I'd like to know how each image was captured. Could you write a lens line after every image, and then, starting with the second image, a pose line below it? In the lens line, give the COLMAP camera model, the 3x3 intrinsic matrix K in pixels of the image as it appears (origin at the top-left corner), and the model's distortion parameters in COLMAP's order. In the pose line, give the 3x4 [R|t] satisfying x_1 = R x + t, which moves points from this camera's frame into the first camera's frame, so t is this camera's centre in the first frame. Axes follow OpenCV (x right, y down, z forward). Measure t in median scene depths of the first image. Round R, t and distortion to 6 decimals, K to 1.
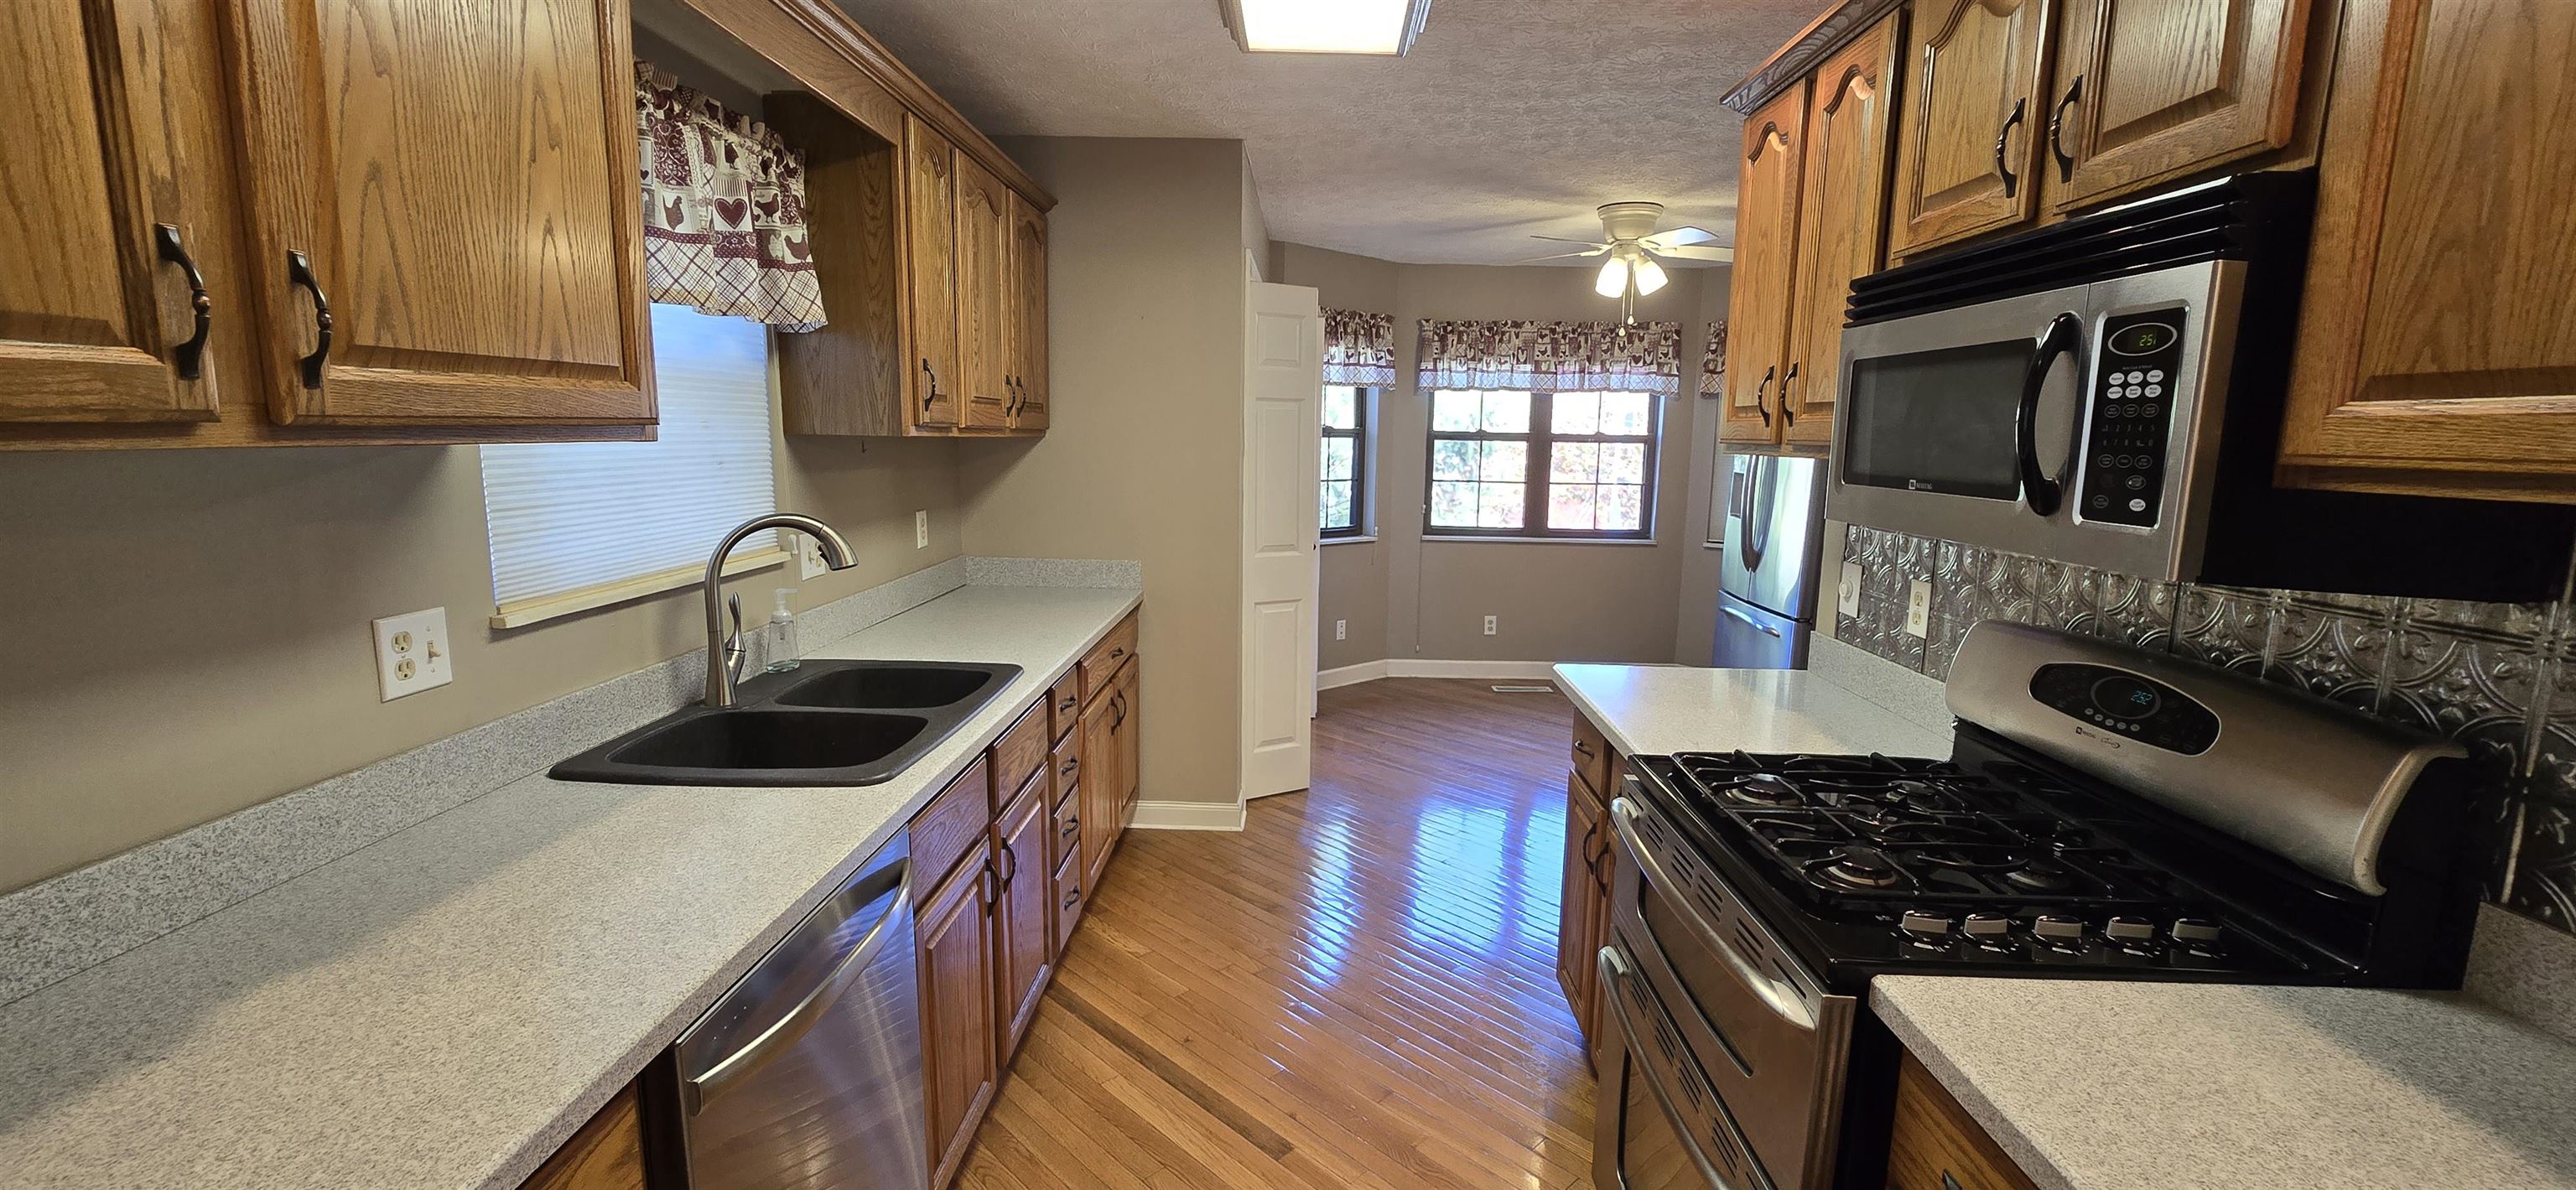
lens RADIAL K [[1046.0, 0, 1286.8], [0, 1046.0, 594.8], [0, 0, 1]] dist [-0.001058, -0.000271]
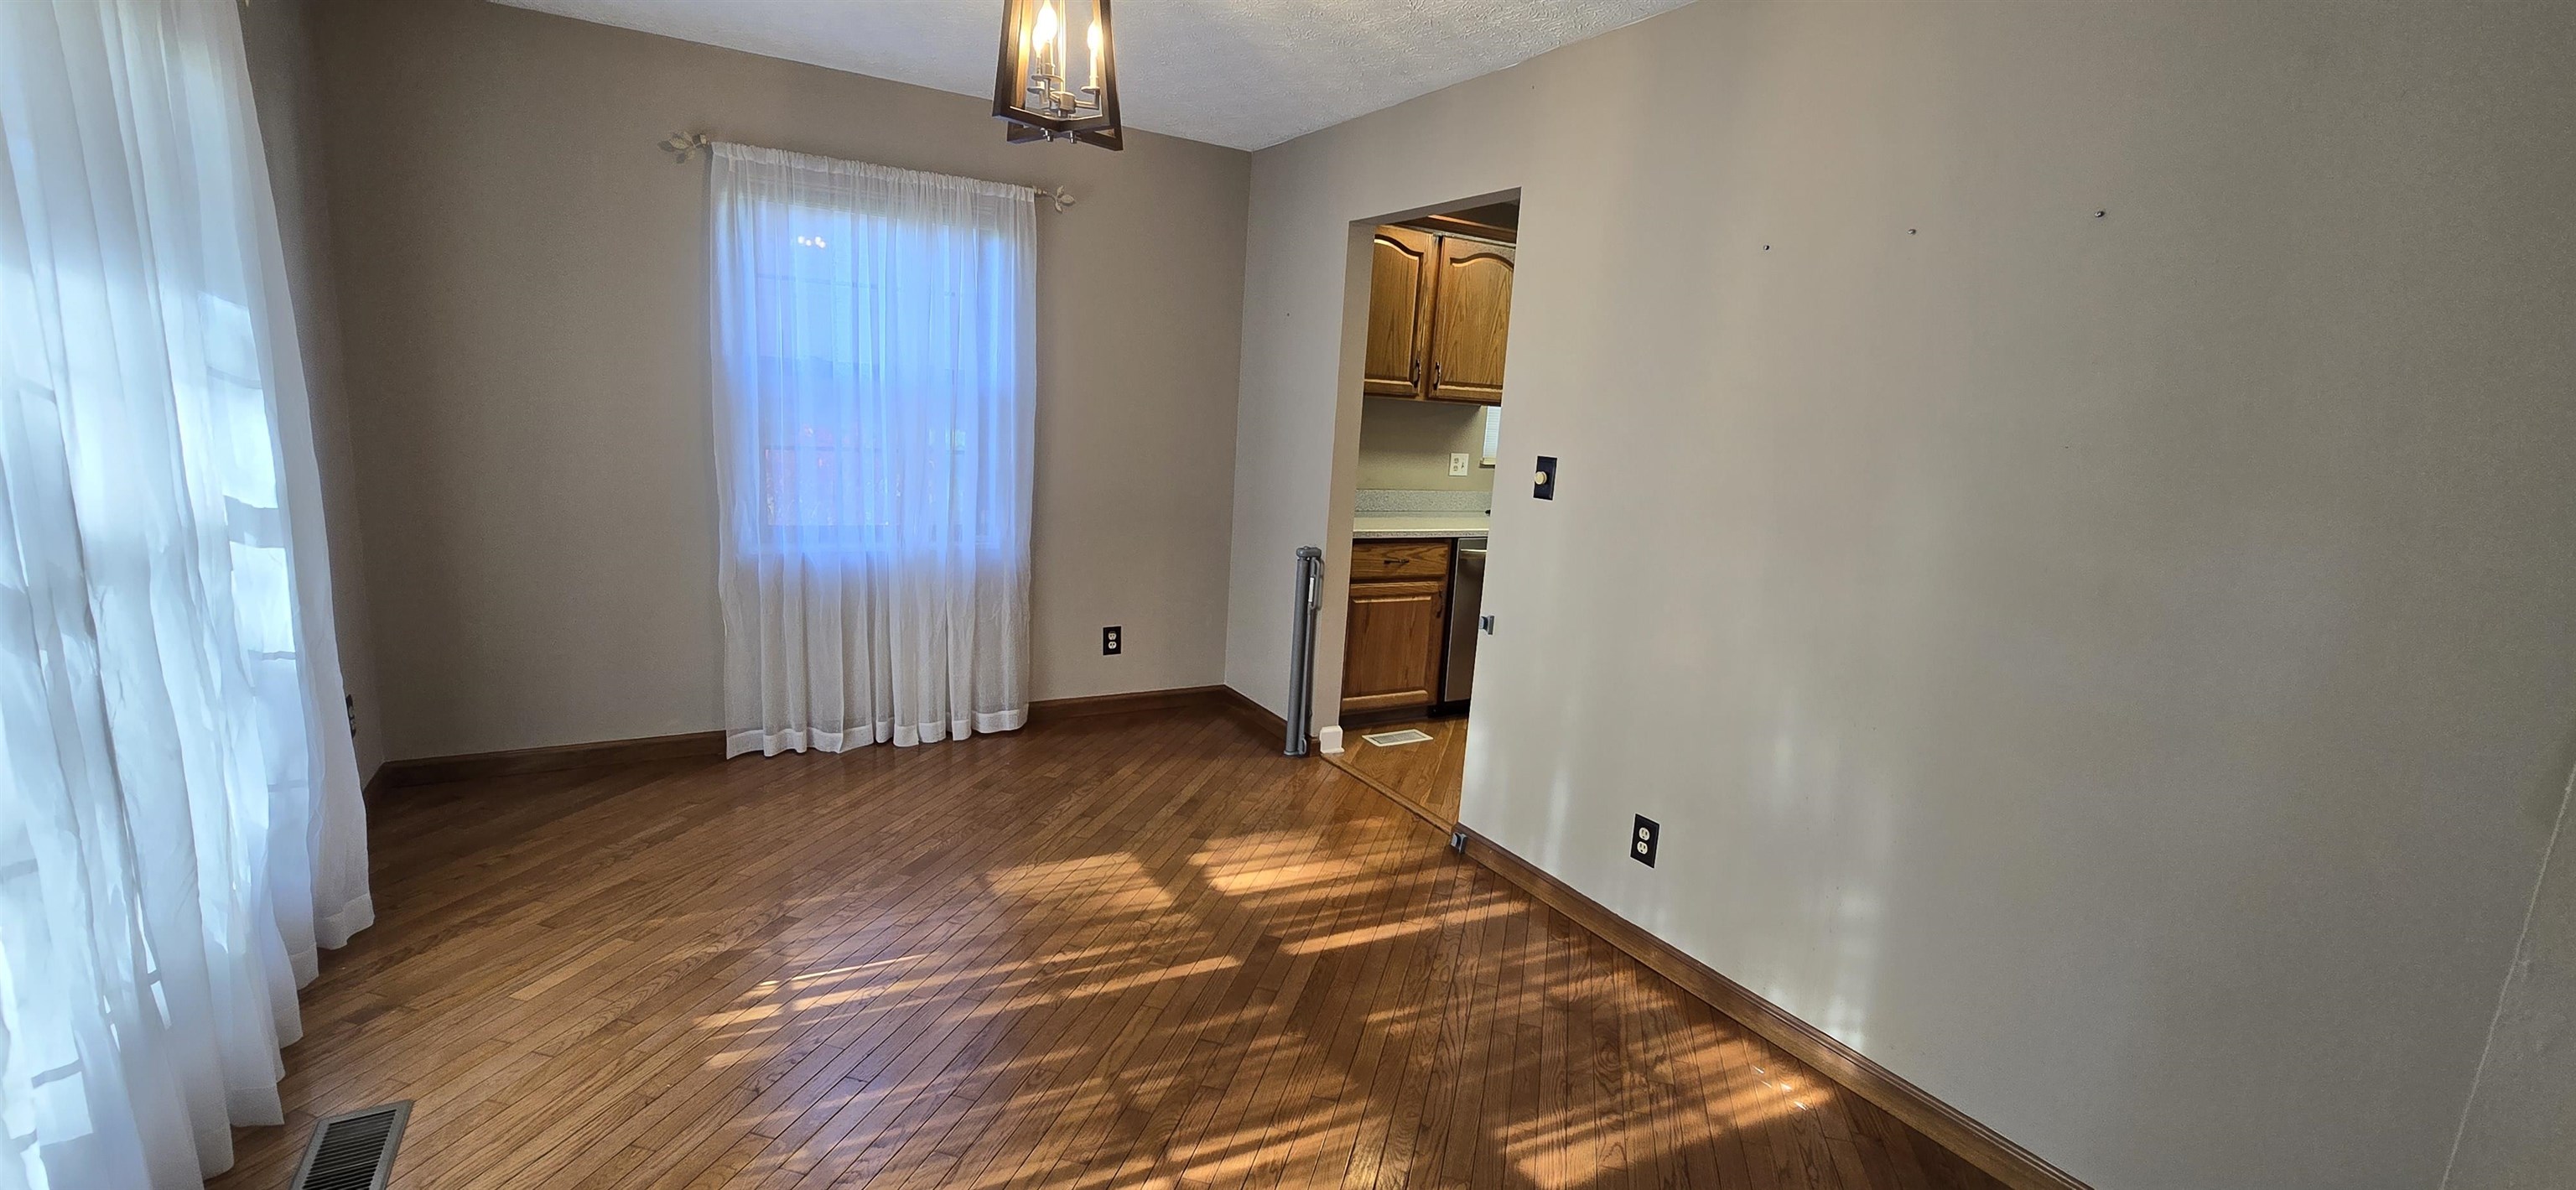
lens RADIAL K [[1046.0, 0, 1290.4], [0, 1046.0, 599.7], [0, 0, 1]] dist [-0.001058, -0.000271]
pose [[0.526740, 0.190036, -0.828512, 2.875954], [-0.185568, 0.976887, 0.106091, 0.356666], [0.829524, 0.097863, 0.549830, -2.092604]]
